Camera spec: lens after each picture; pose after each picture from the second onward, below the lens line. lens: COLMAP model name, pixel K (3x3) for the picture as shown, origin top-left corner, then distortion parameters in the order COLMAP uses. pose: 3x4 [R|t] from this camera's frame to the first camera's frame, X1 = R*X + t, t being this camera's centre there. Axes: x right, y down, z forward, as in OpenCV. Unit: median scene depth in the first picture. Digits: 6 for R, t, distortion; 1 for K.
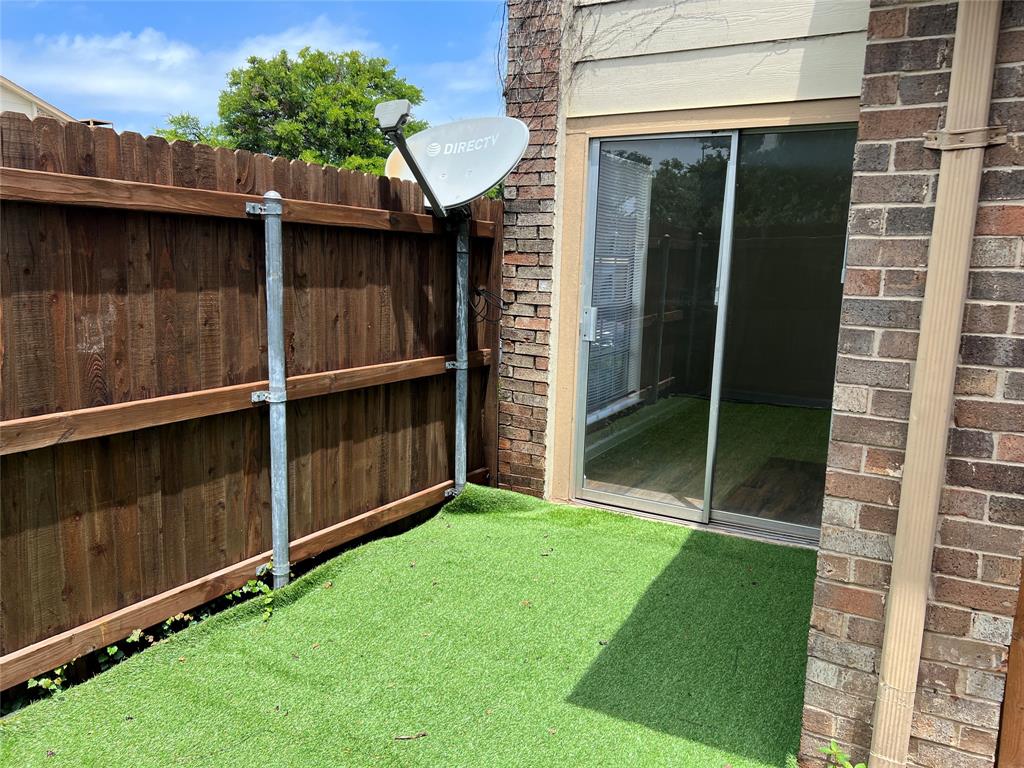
lens RADIAL K [[787.0, 0, 512.0], [0, 787.0, 384.0], [0, 0, 1]] dist [0.036124, -0.001749]
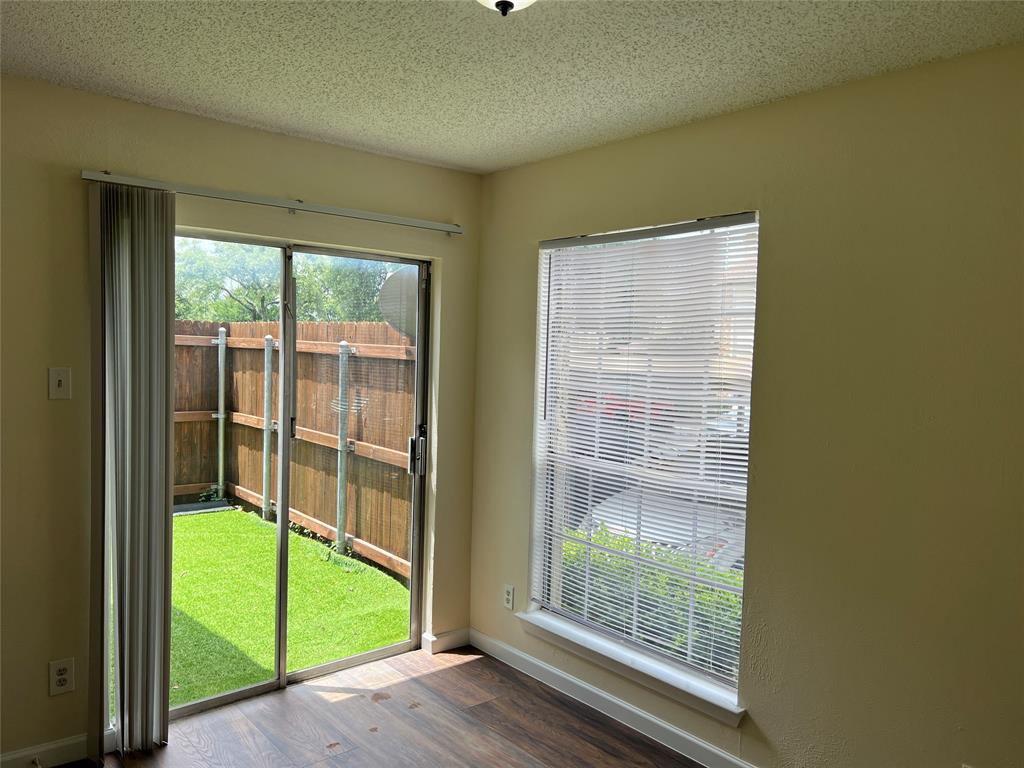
lens RADIAL K [[787.0, 0, 512.0], [0, 787.0, 384.0], [0, 0, 1]] dist [0.036124, -0.001749]
pose [[-0.377119, 0.002449, -0.926162, 0.928812], [-0.186599, 0.979289, 0.078570, -0.256480], [0.907173, 0.202451, -0.368851, 1.466167]]
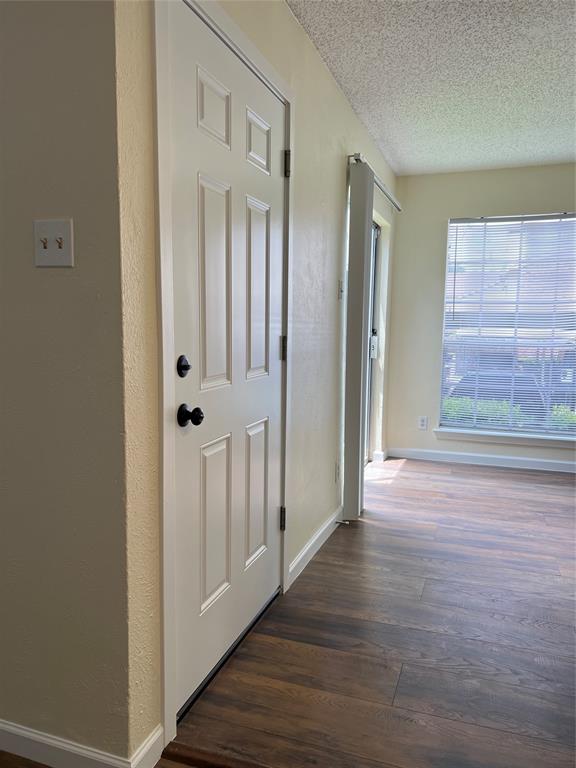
lens RADIAL K [[590.3, 0, 288.0], [0, 590.3, 384.0], [0, 0, 1]] dist [0.036124, -0.001749]
pose [[0.163943, 0.076961, -0.983463, 1.225240], [-0.173411, 0.983676, 0.048070, -0.031483], [0.971108, 0.162663, 0.174612, 0.683923]]
